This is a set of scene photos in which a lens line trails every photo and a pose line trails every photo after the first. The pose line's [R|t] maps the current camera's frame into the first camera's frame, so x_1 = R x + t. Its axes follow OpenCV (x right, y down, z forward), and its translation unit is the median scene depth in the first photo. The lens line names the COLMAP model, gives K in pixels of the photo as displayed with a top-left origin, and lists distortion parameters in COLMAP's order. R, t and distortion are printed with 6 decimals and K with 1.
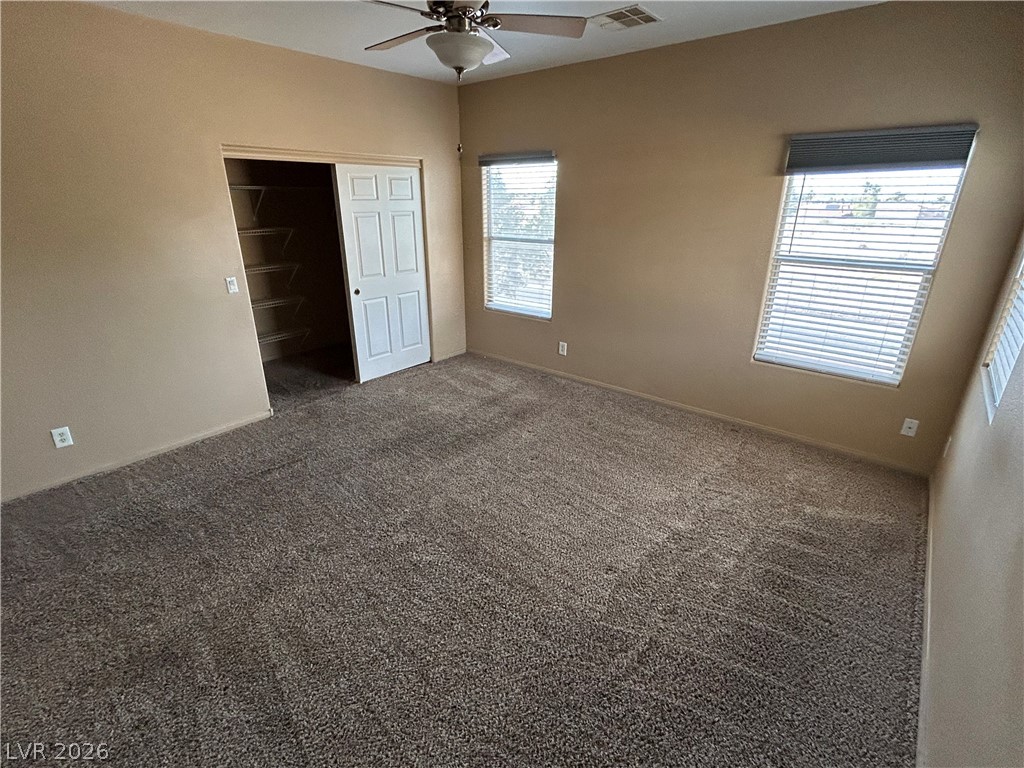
lens RADIAL K [[481.0, 0, 512.0], [0, 481.0, 384.0], [0, 0, 1]] dist [-0.002480, -0.000335]
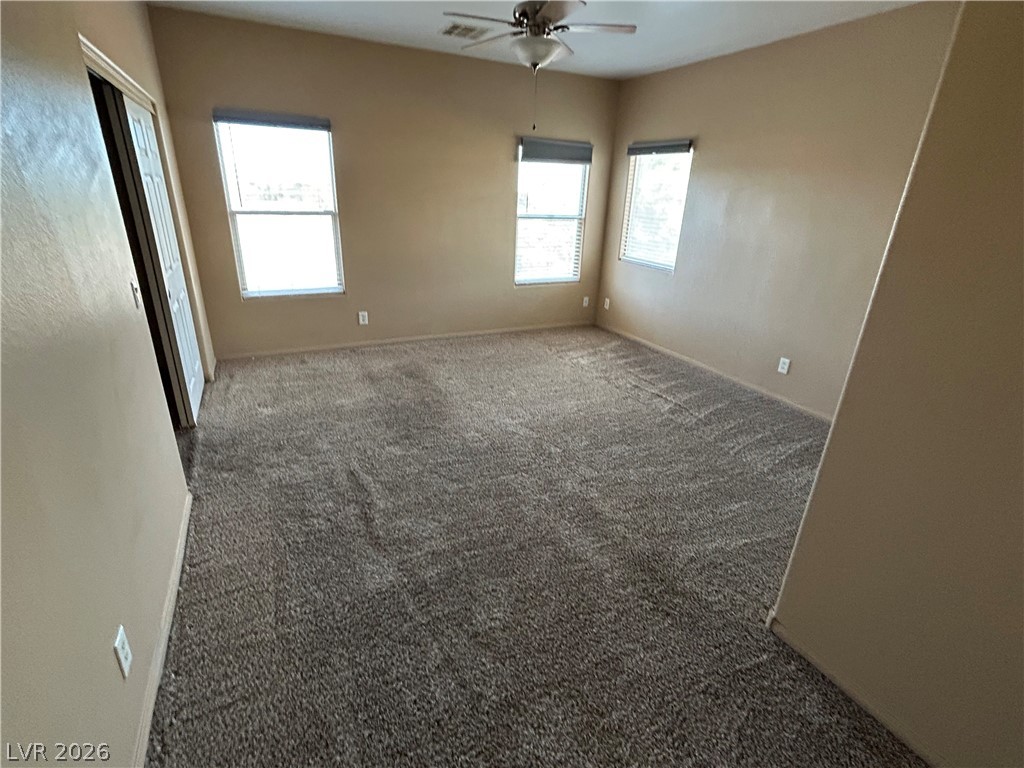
lens RADIAL K [[492.2, 0, 512.0], [0, 492.2, 384.0], [0, 0, 1]] dist [0.005181, 0.000309]
pose [[0.403322, -0.328016, 0.854246, -0.953505], [0.295586, 0.930198, 0.217623, -0.104756], [-0.866003, 0.164731, 0.472126, 0.338603]]
